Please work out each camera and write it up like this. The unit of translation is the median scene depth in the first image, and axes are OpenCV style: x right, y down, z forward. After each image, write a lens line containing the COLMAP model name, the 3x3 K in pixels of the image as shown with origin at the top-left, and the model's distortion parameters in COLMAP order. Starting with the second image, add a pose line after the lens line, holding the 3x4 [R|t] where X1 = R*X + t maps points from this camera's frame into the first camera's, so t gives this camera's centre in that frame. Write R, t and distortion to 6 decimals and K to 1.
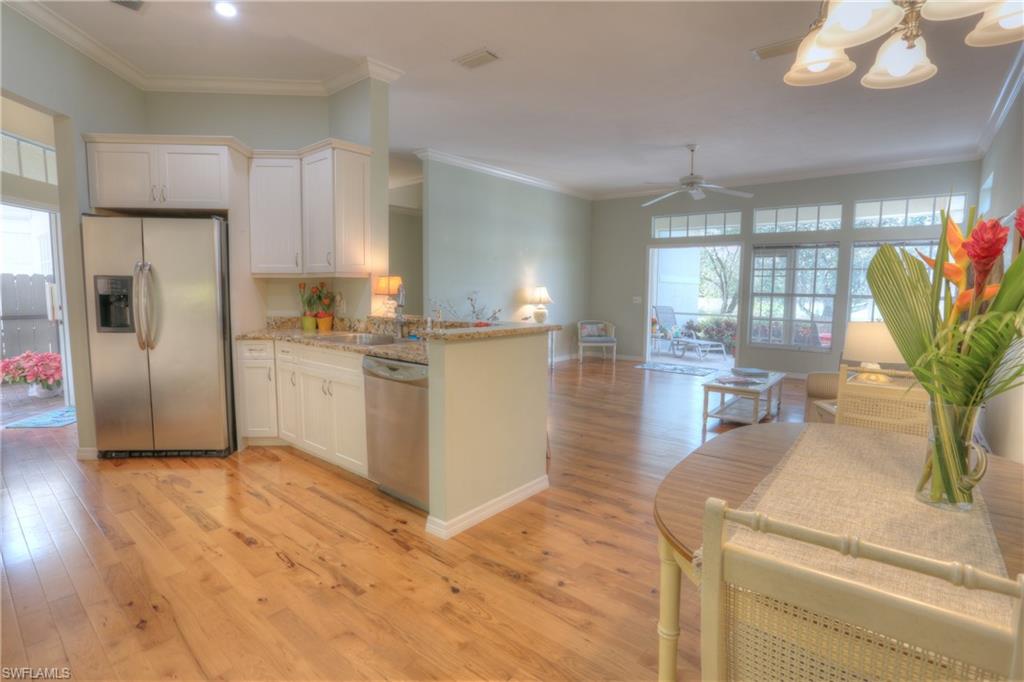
lens RADIAL K [[496.2, 0, 519.4], [0, 496.2, 341.5], [0, 0, 1]] dist [-0.060104, 0.012033]
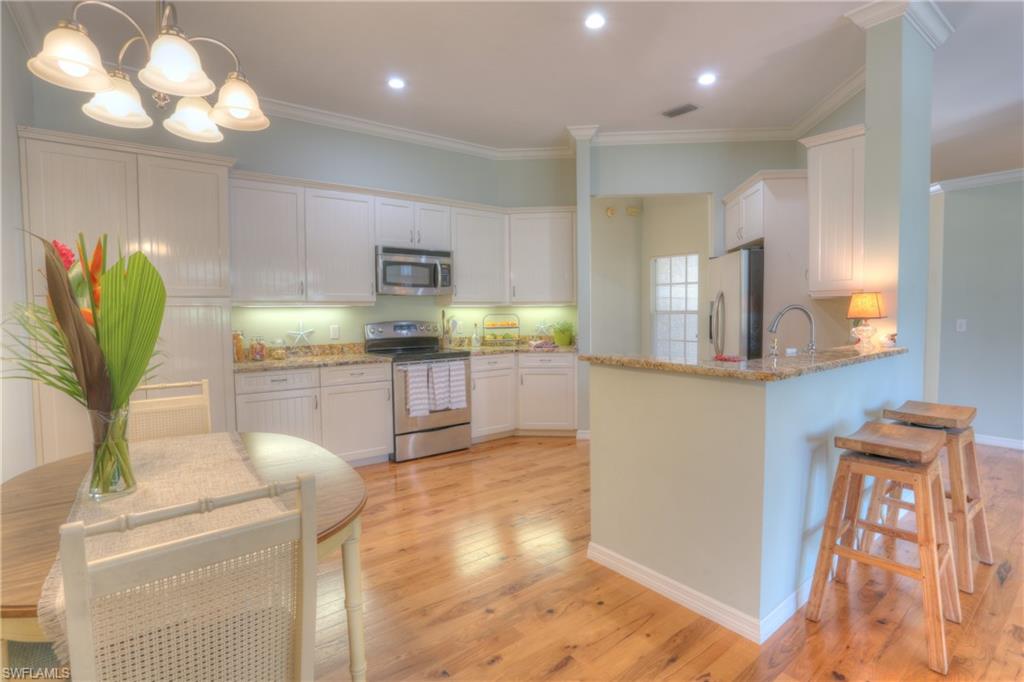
lens RADIAL K [[496.2, 0, 503.3], [0, 496.2, 337.5], [0, 0, 1]] dist [-0.060104, 0.012033]
pose [[-0.233604, 0.046866, -0.971202, 0.281767], [-0.095286, 0.992927, 0.070834, -0.033677], [0.967652, 0.109089, -0.227486, 0.335352]]
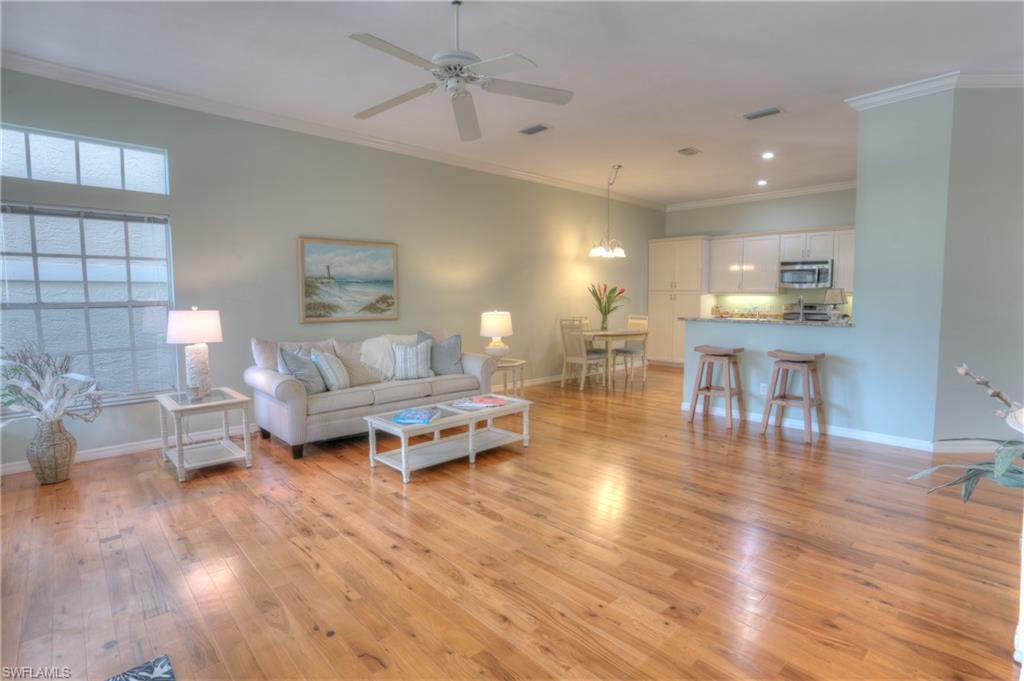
lens RADIAL K [[496.2, 0, 508.9], [0, 496.2, 336.8], [0, 0, 1]] dist [-0.060104, 0.012033]
pose [[-0.994418, -0.016180, 0.104268, 0.211967], [0.003285, 0.982947, 0.183858, -0.127285], [-0.105465, 0.183174, -0.977407, 1.228763]]
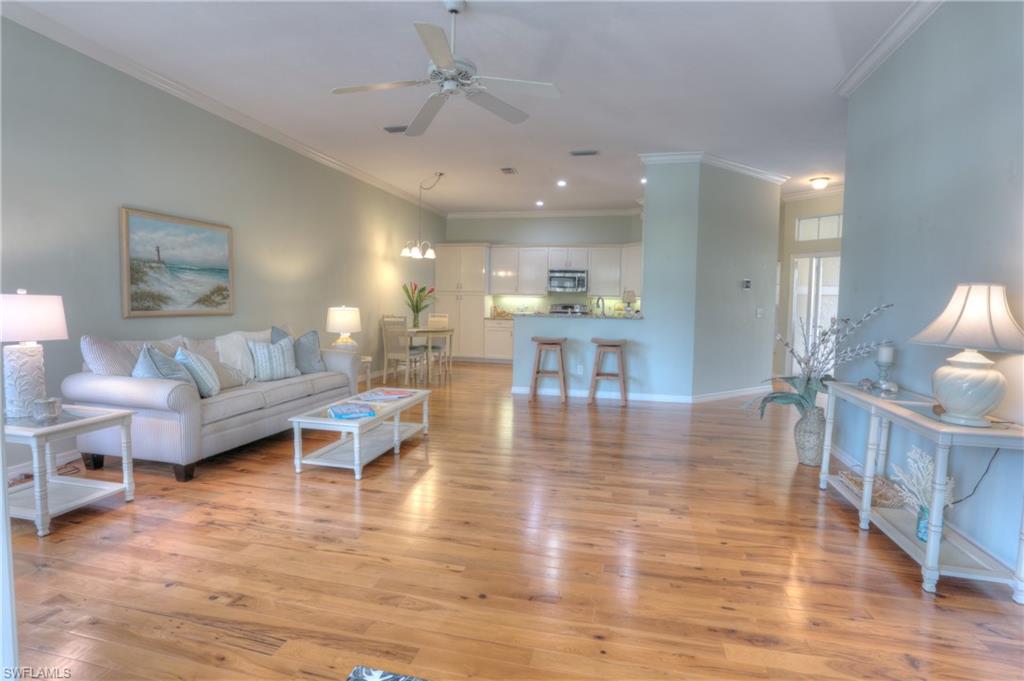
lens RADIAL K [[496.2, 0, 513.2], [0, 496.2, 337.2], [0, 0, 1]] dist [-0.060104, 0.012033]
pose [[-0.887027, 0.005794, -0.461680, 0.444353], [-0.075108, 0.984792, 0.156664, -0.113130], [0.455567, 0.173641, -0.873102, 1.239422]]
